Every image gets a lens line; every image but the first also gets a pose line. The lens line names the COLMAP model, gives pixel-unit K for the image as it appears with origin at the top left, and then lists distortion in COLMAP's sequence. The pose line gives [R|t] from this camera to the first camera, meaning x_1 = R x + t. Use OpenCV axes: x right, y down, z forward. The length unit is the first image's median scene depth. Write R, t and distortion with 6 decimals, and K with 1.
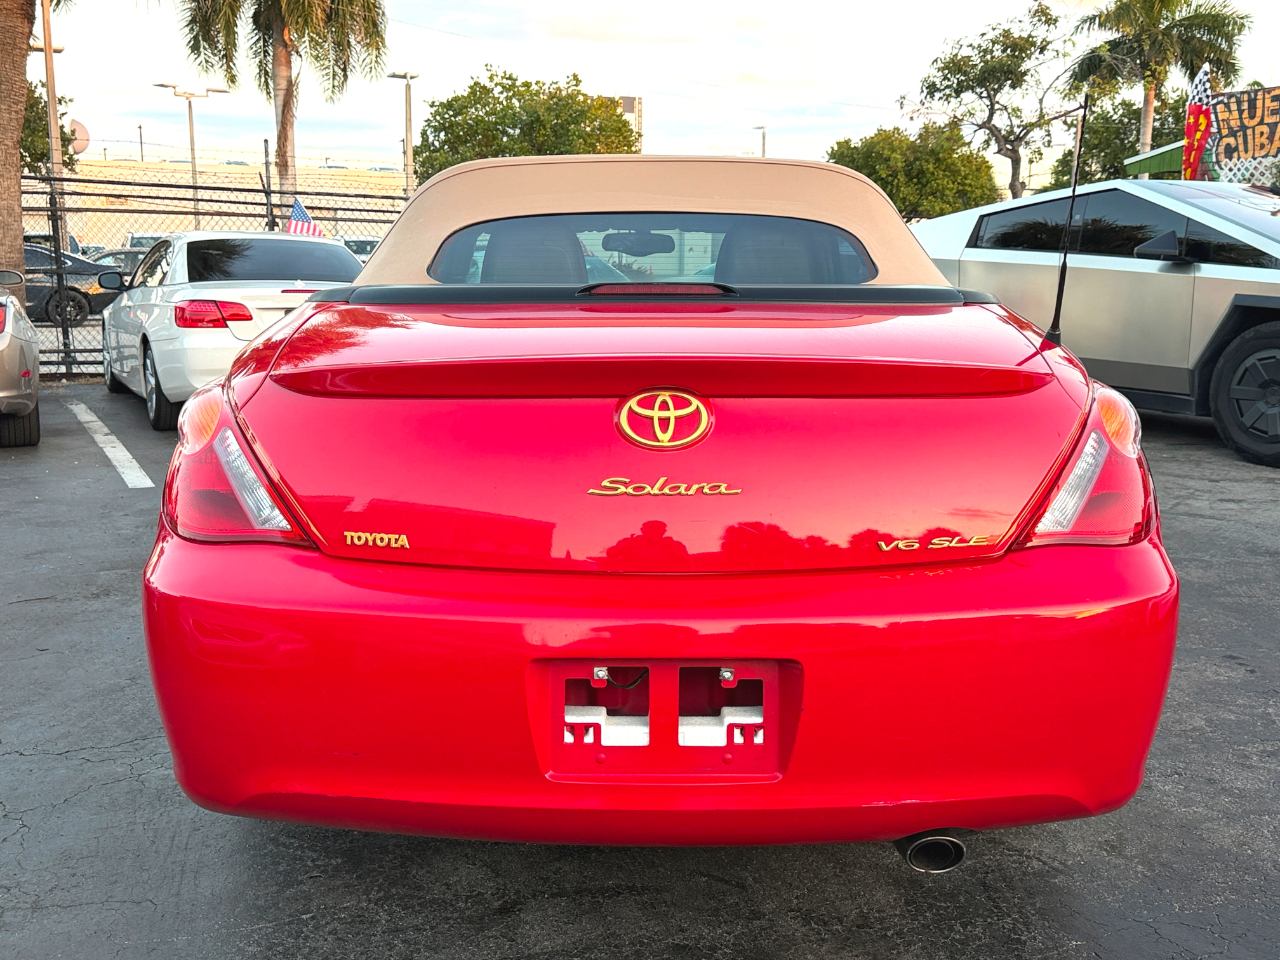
lens RADIAL K [[1276.4, 0, 634.6], [0, 1276.4, 495.6], [0, 0, 1]] dist [0.167644, -0.341780]
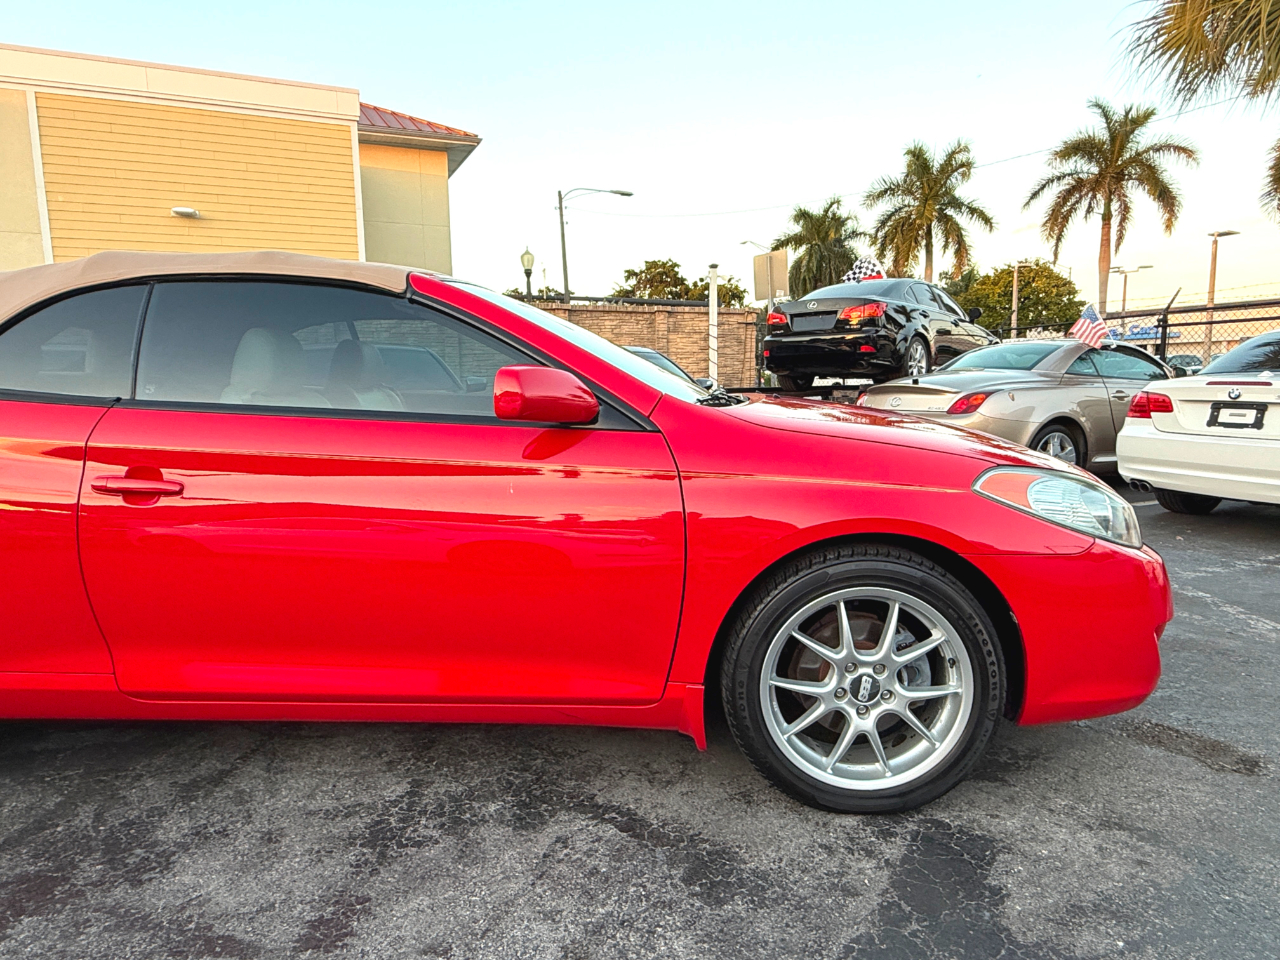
lens RADIAL K [[791.4, 0, 638.3], [0, 791.4, 481.3], [0, 0, 1]] dist [-0.000538, 0.001209]
pose [[-0.046912, 0.128390, -0.990614, 0.083925], [-0.165302, 0.977034, 0.134459, -0.024644], [0.985127, 0.170058, -0.024612, 0.156231]]
